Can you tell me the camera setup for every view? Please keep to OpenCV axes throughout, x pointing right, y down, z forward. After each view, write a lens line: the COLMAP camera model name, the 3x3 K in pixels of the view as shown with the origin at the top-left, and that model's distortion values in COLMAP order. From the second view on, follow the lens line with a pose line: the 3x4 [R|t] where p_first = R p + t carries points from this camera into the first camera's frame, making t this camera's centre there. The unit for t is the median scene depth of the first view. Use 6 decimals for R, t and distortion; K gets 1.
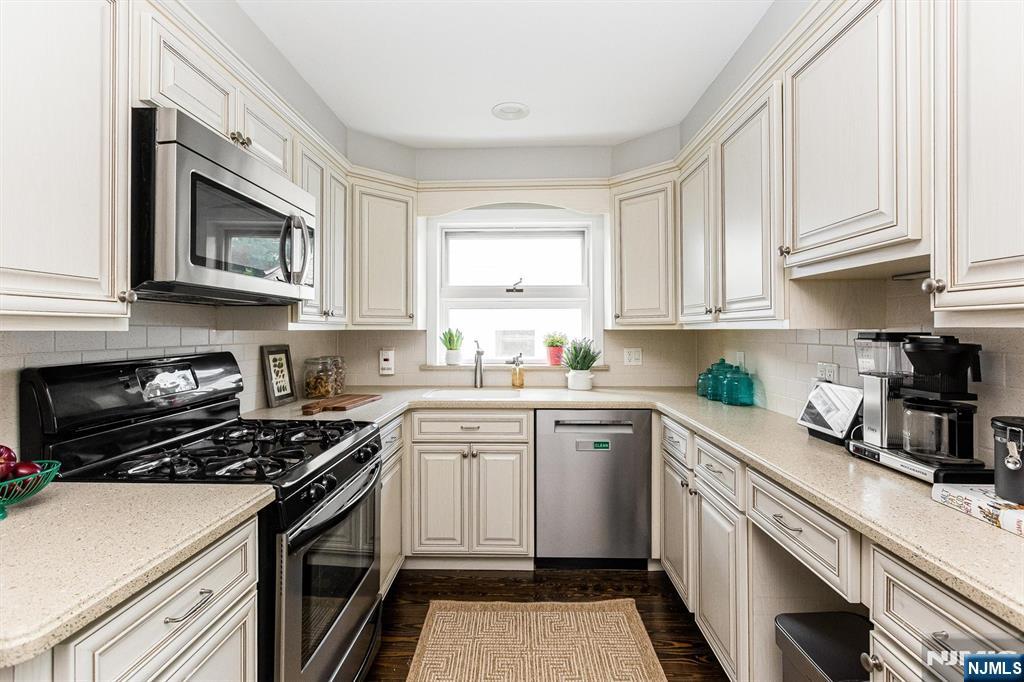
lens RADIAL K [[475.3, 0, 514.5], [0, 475.3, 329.2], [0, 0, 1]] dist [0.002474, 0.001717]
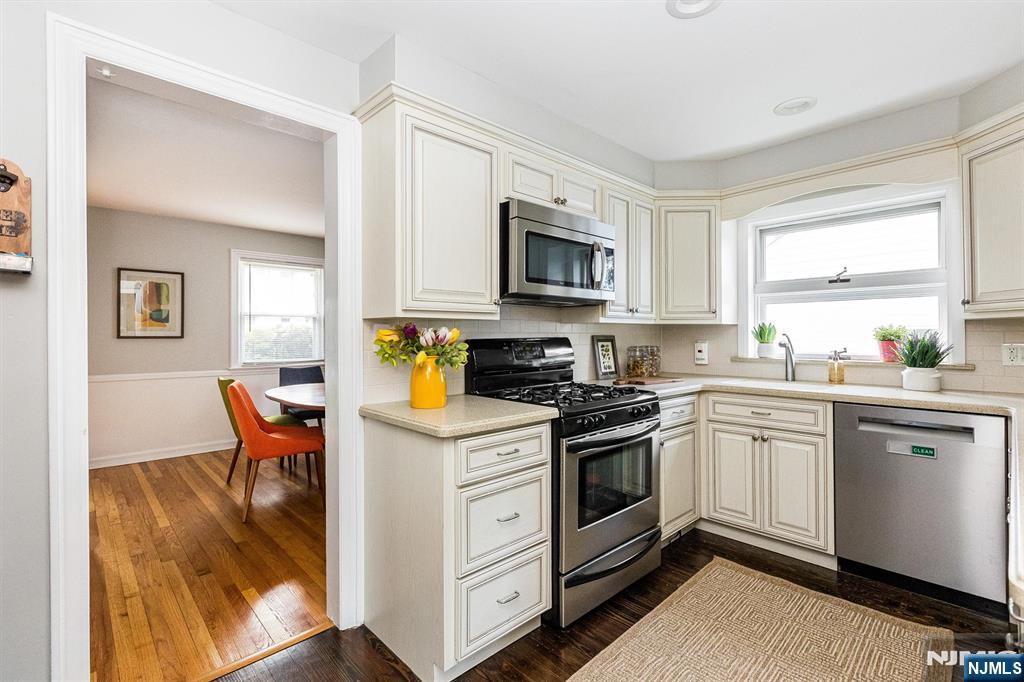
lens RADIAL K [[475.3, 0, 515.9], [0, 475.3, 334.9], [0, 0, 1]] dist [0.002474, 0.001717]
pose [[0.709472, -0.002147, -0.704731, 0.270848], [0.003001, 0.999995, -0.000025, 0.030001], [0.704728, -0.002097, 0.709475, -0.144436]]
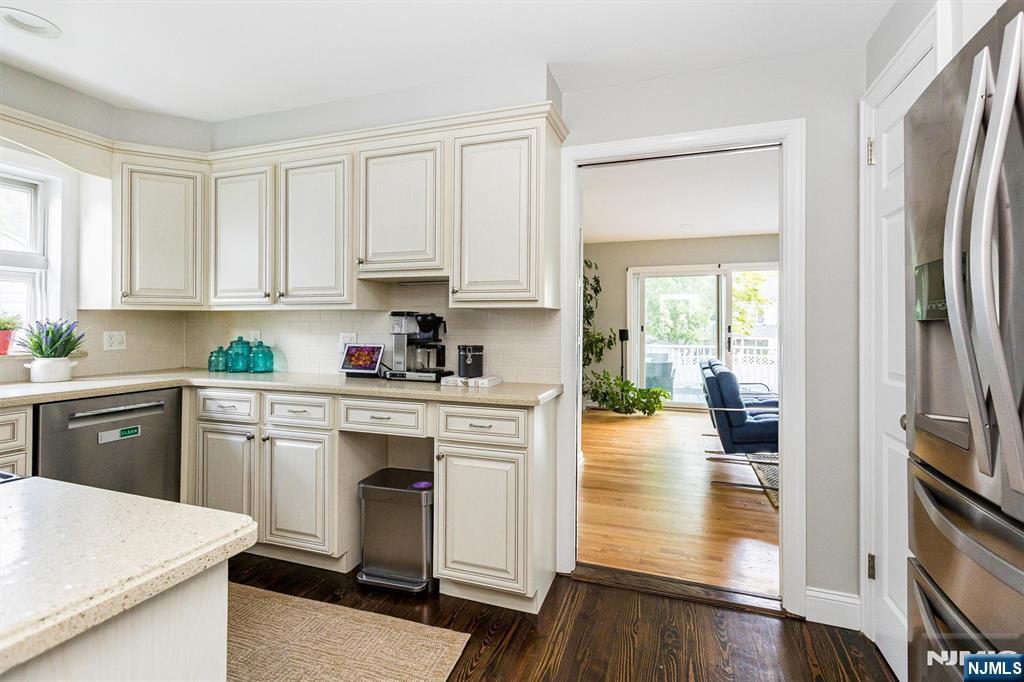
lens RADIAL K [[475.3, 0, 507.4], [0, 475.3, 323.1], [0, 0, 1]] dist [0.002474, 0.001717]
pose [[0.313582, 0.006993, 0.949536, -0.474323], [-0.005469, 0.999970, -0.005558, 0.032060], [-0.949546, -0.003450, 0.313610, 0.003425]]
